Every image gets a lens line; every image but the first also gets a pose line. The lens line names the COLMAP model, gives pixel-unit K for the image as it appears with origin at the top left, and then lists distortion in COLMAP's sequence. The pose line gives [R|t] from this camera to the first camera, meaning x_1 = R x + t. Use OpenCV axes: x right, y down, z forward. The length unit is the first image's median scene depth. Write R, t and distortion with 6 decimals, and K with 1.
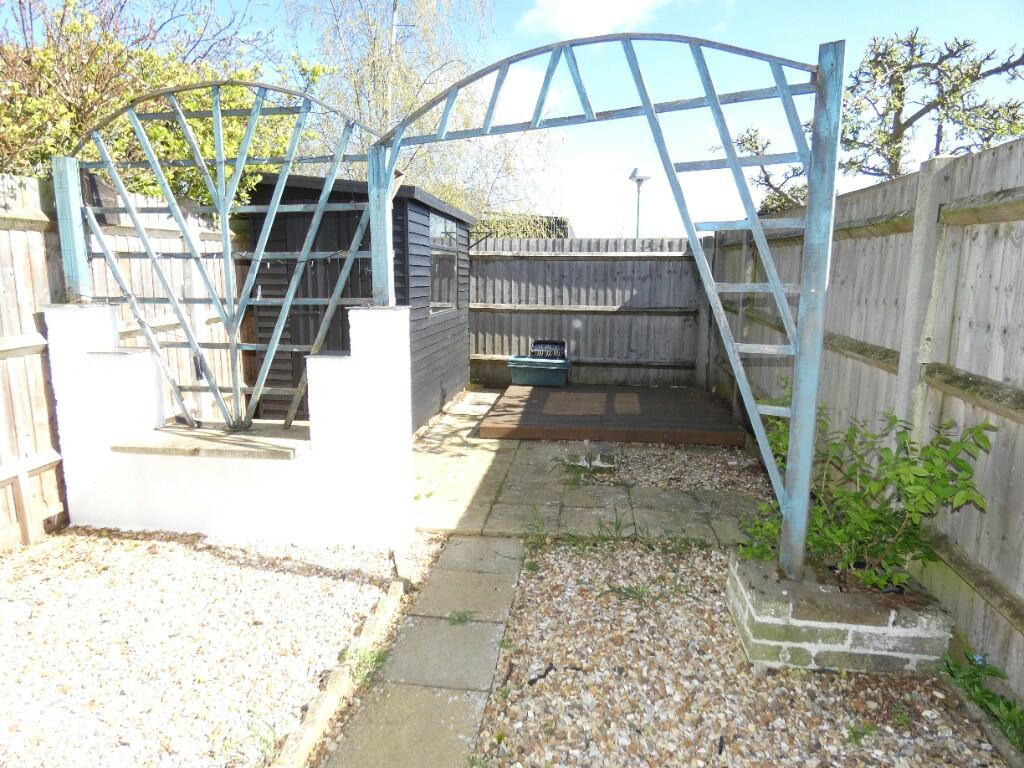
lens RADIAL K [[612.4, 0, 512.0], [0, 612.4, 384.0], [0, 0, 1]] dist [-0.005679, 0.001274]
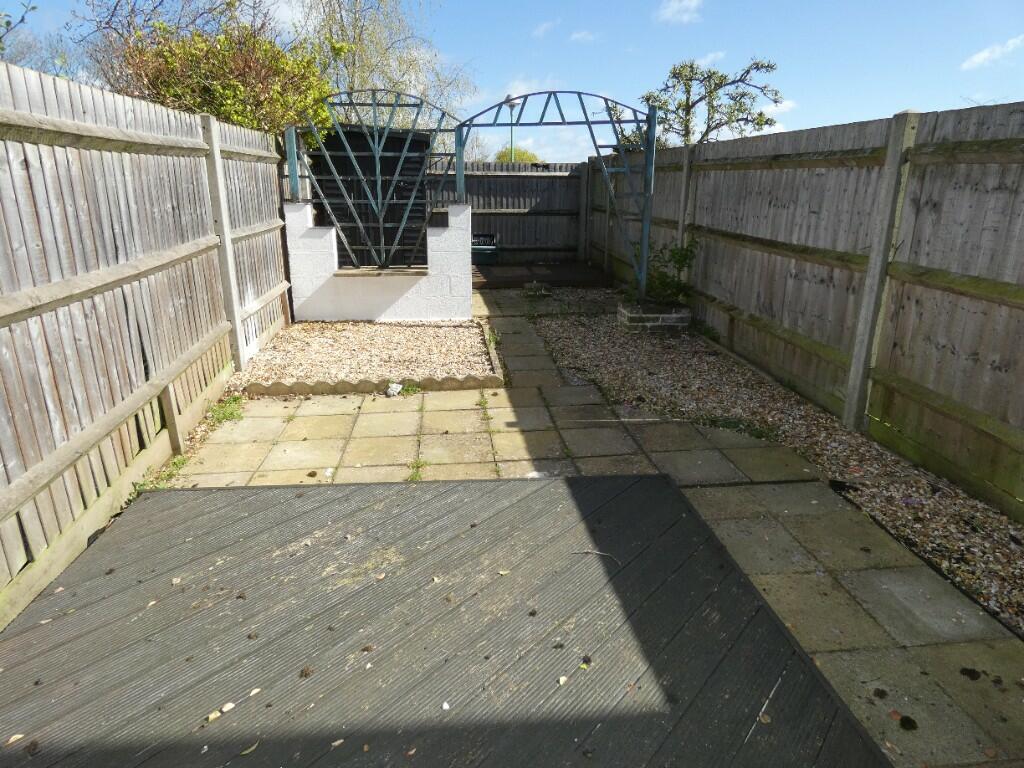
lens RADIAL K [[612.4, 0, 512.0], [0, 612.4, 384.0], [0, 0, 1]] dist [-0.005679, 0.001274]
pose [[0.970121, -0.072700, 0.231473, -0.552319], [0.040964, 0.989435, 0.139071, 0.195454], [-0.239138, -0.125434, 0.962850, -1.116718]]
